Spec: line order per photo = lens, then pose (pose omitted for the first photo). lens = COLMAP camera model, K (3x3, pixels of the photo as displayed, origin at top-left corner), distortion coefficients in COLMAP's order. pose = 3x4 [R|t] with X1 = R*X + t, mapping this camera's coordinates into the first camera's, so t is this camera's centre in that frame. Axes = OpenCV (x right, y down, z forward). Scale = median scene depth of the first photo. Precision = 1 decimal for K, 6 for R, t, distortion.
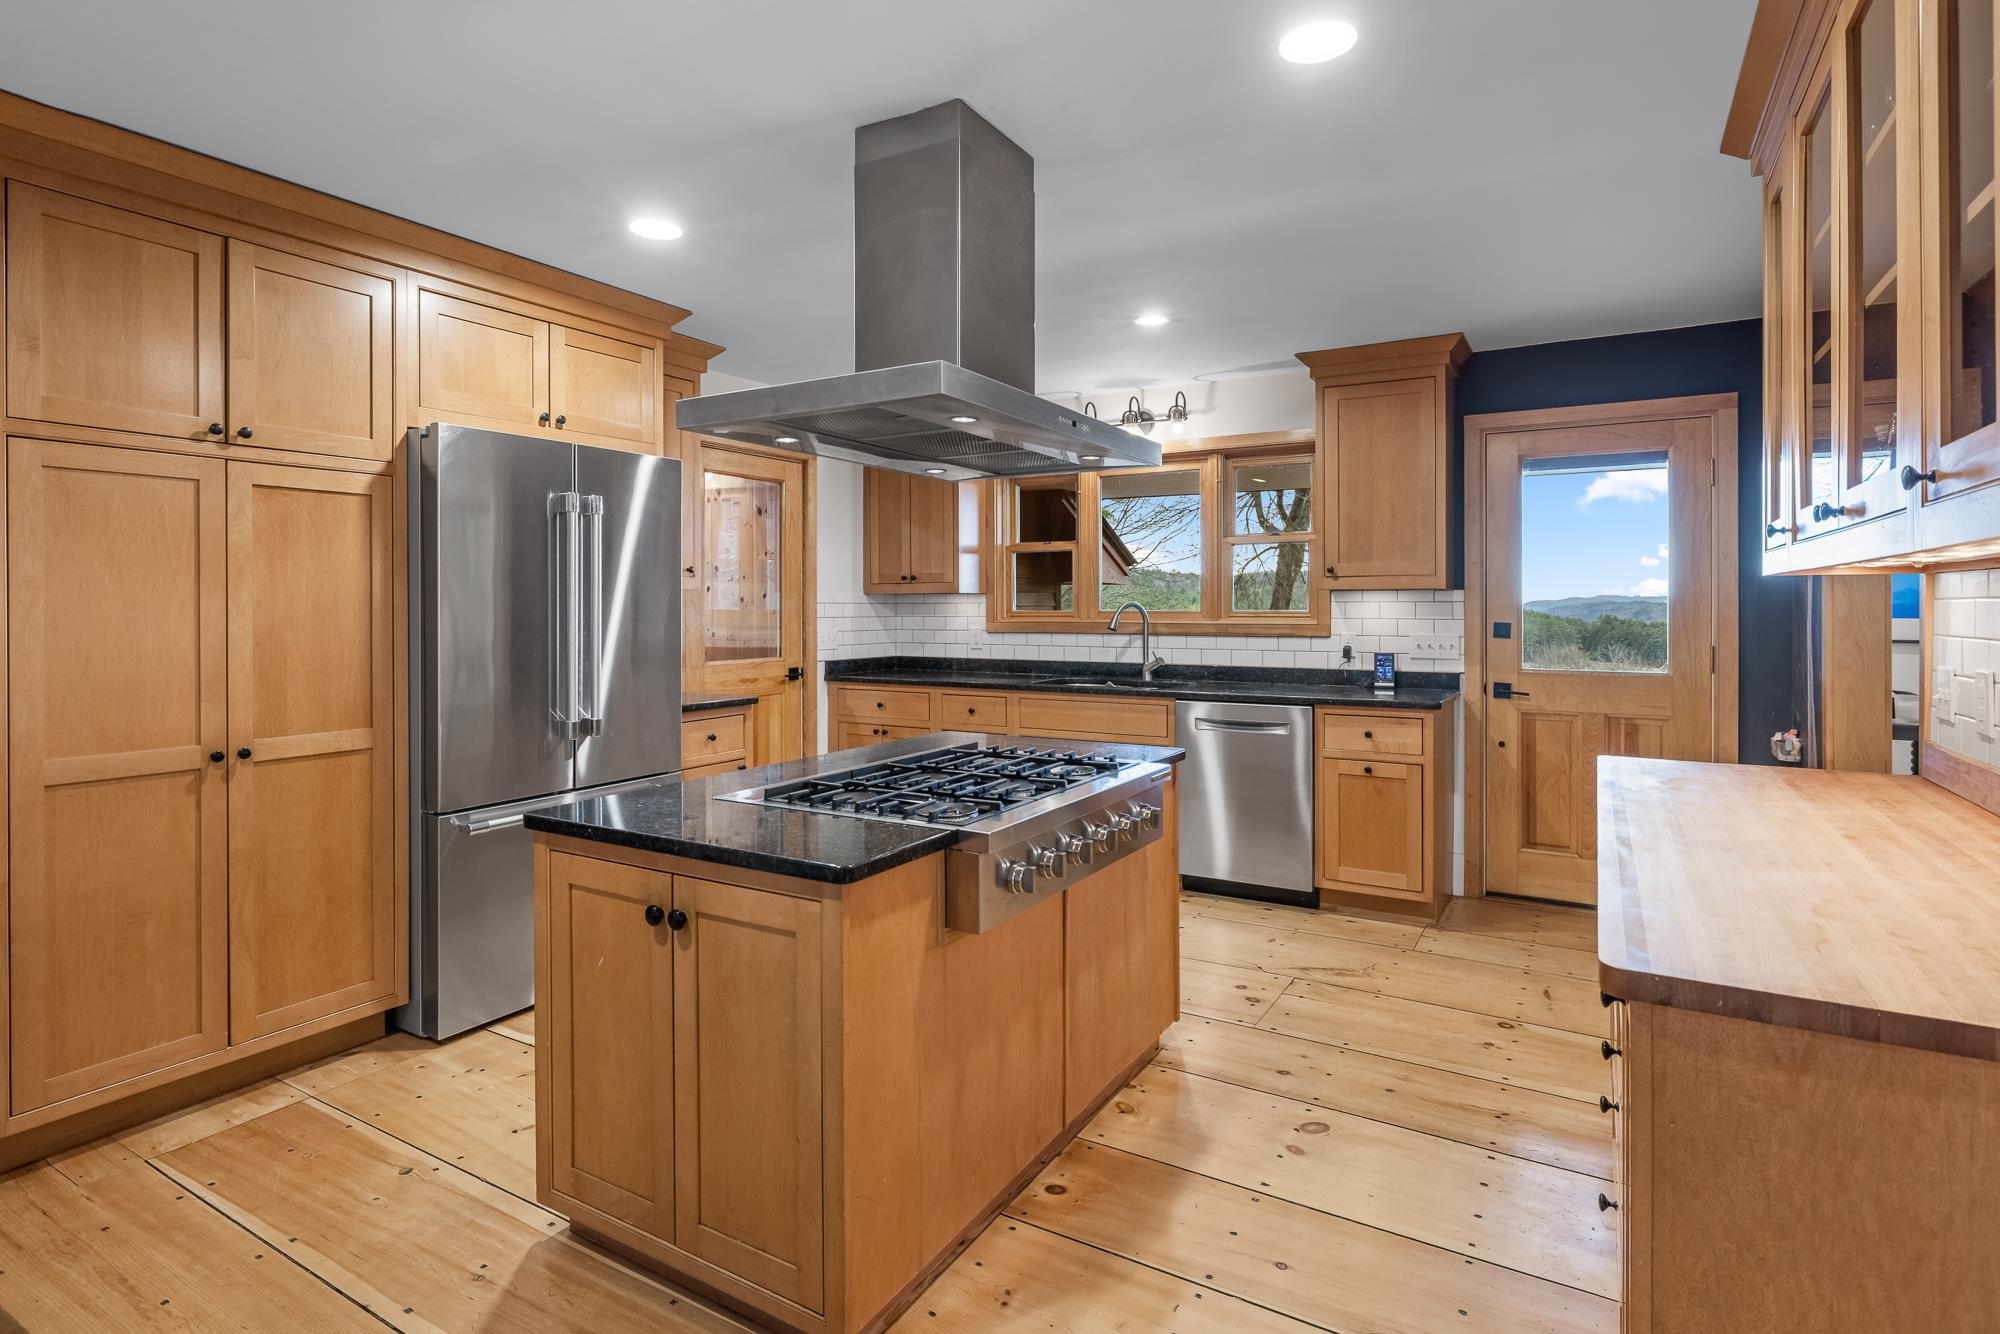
lens RADIAL K [[1006.0, 0, 1002.6], [0, 1006.0, 603.4], [0, 0, 1]] dist [-0.001485, -0.000006]
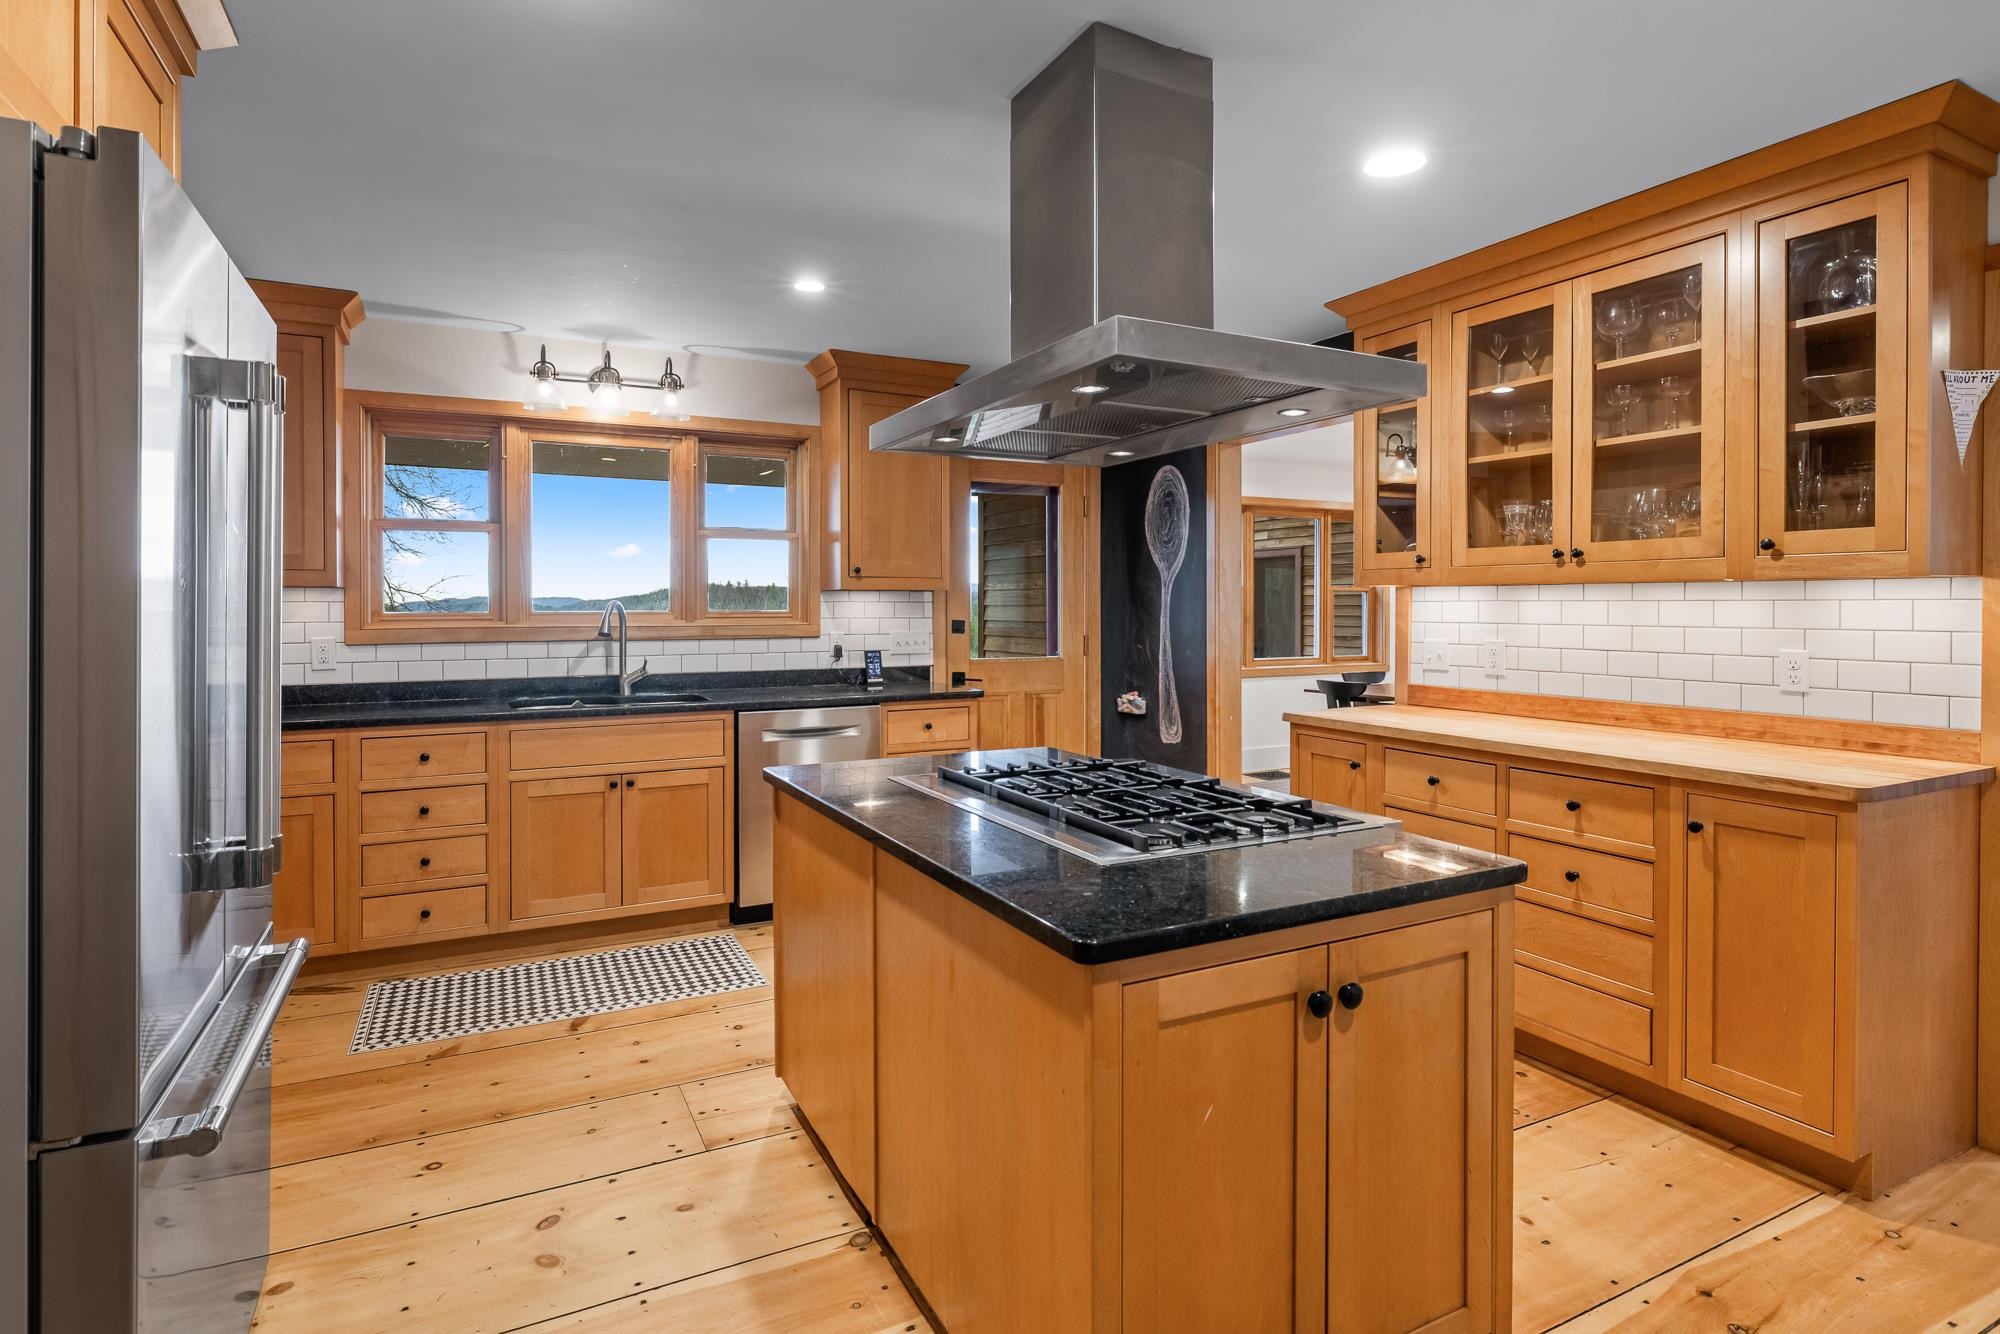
lens RADIAL K [[1024.4, 0, 998.2], [0, 1024.4, 610.1], [0, 0, 1]] dist [-0.000042, 0.000037]
pose [[0.536661, -0.002624, 0.843794, -0.437757], [-0.000005, 0.999995, 0.003113, 0.003717], [-0.843798, -0.001675, 0.536659, 0.305713]]
